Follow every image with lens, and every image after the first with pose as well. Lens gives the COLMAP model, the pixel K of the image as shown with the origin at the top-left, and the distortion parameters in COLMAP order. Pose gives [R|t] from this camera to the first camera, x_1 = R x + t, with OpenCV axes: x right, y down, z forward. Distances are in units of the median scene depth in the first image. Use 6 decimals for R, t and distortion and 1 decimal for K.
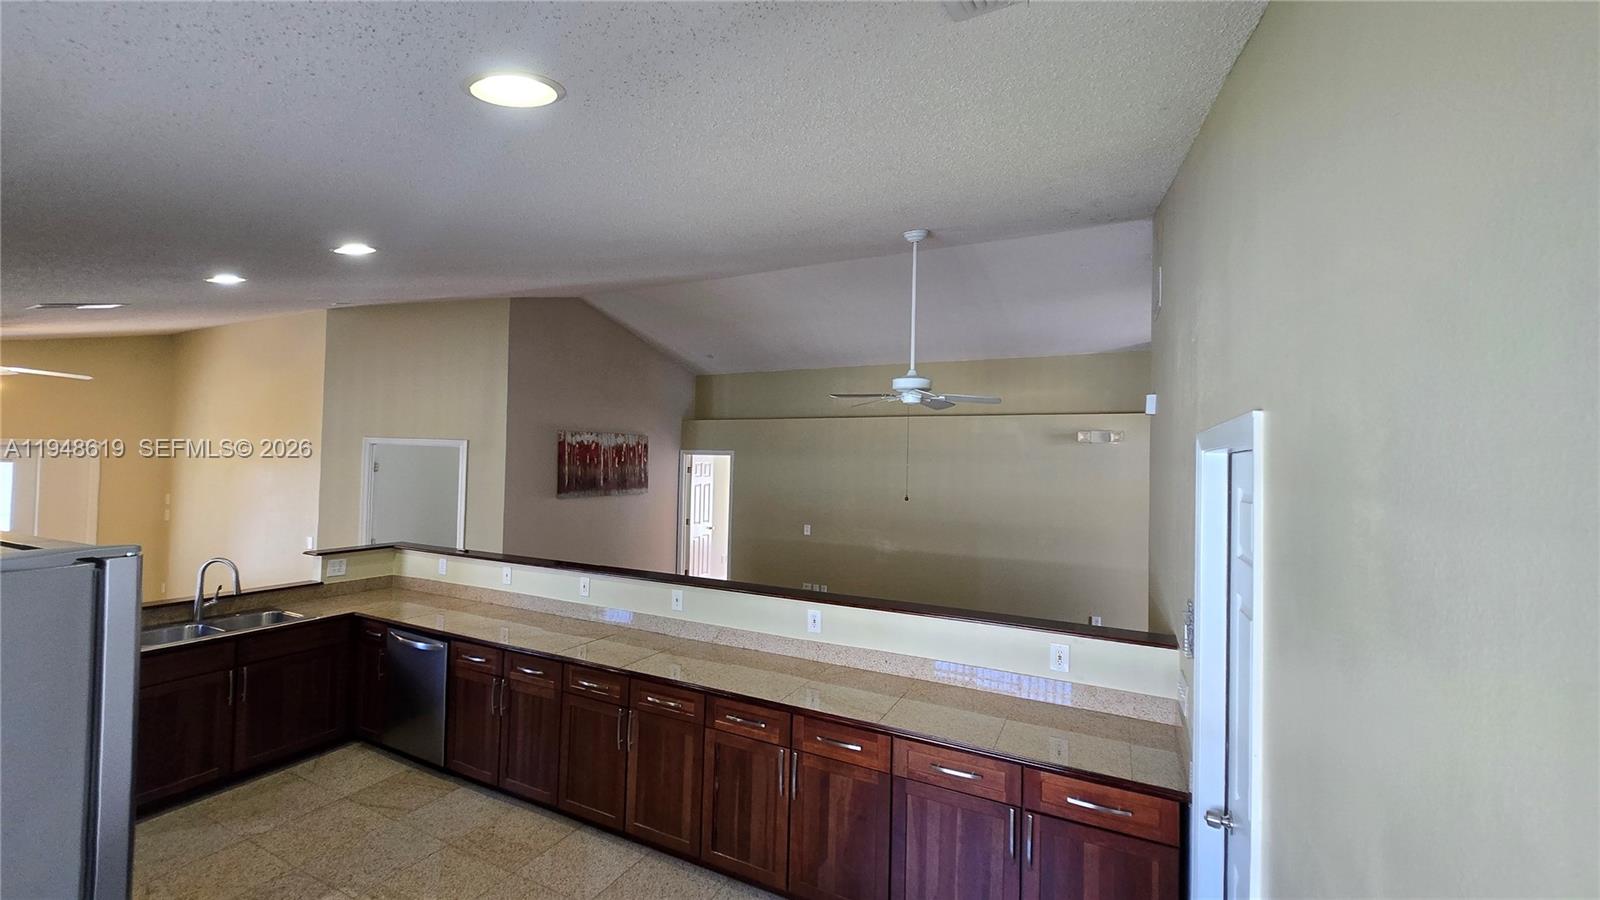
lens RADIAL K [[631.3, 0, 798.4], [0, 631.3, 445.0], [0, 0, 1]] dist [0.001695, 0.000111]
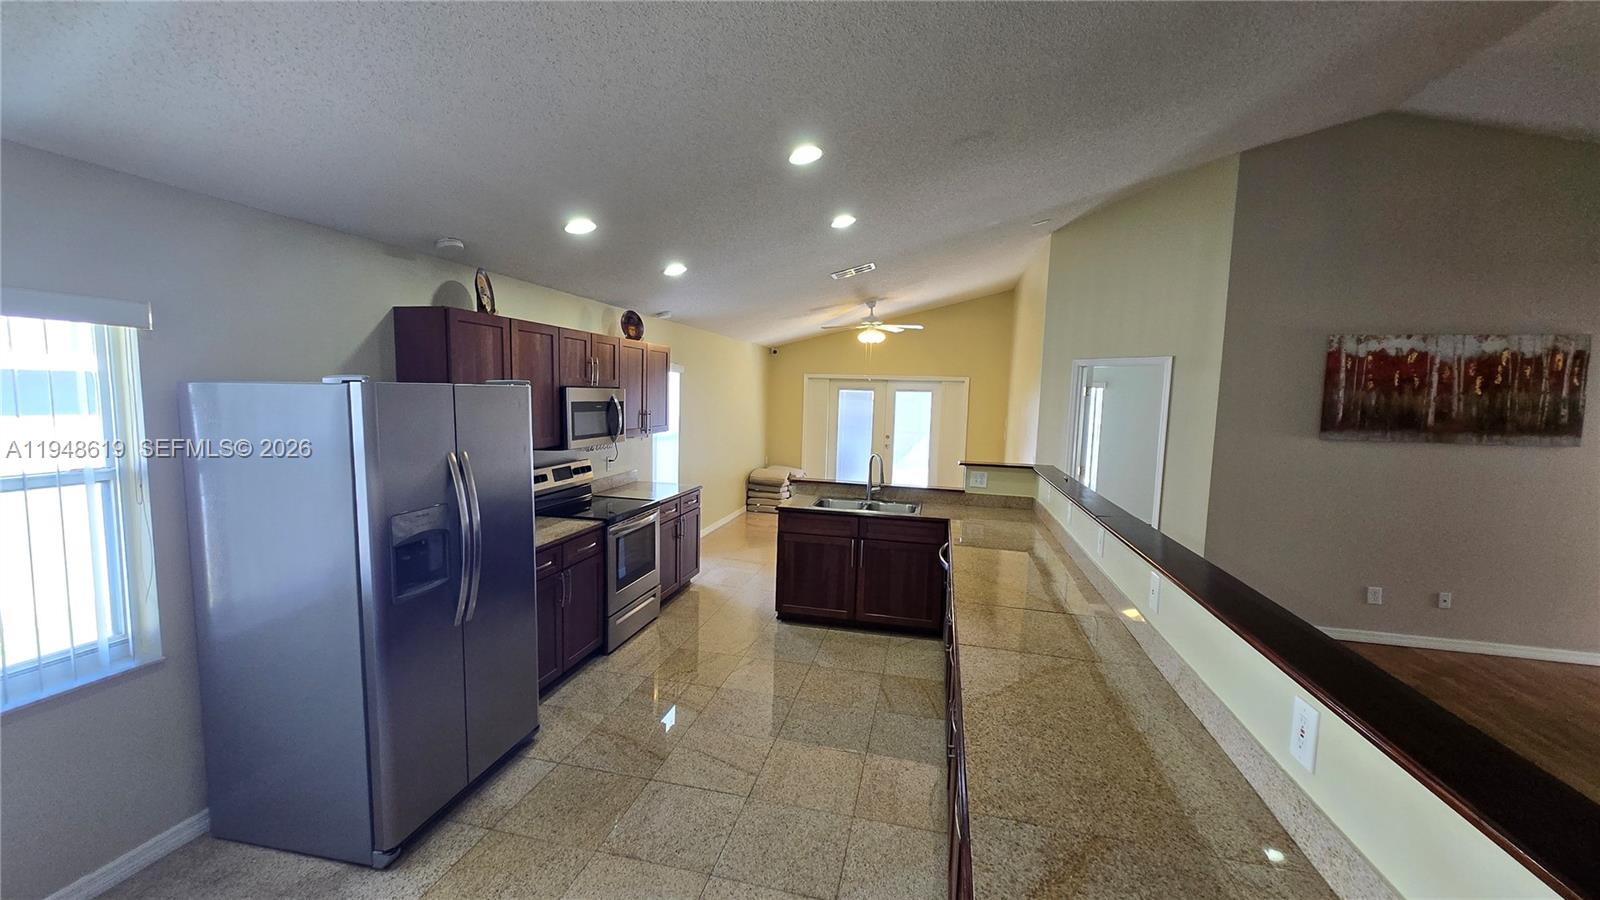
lens RADIAL K [[631.3, 0, 799.5], [0, 631.3, 466.0], [0, 0, 1]] dist [0.001695, 0.000111]
pose [[0.228722, 0.093803, -0.968962, 0.132982], [0.005228, 0.995214, 0.097578, 0.042504], [0.973478, -0.027384, 0.227137, 0.295476]]
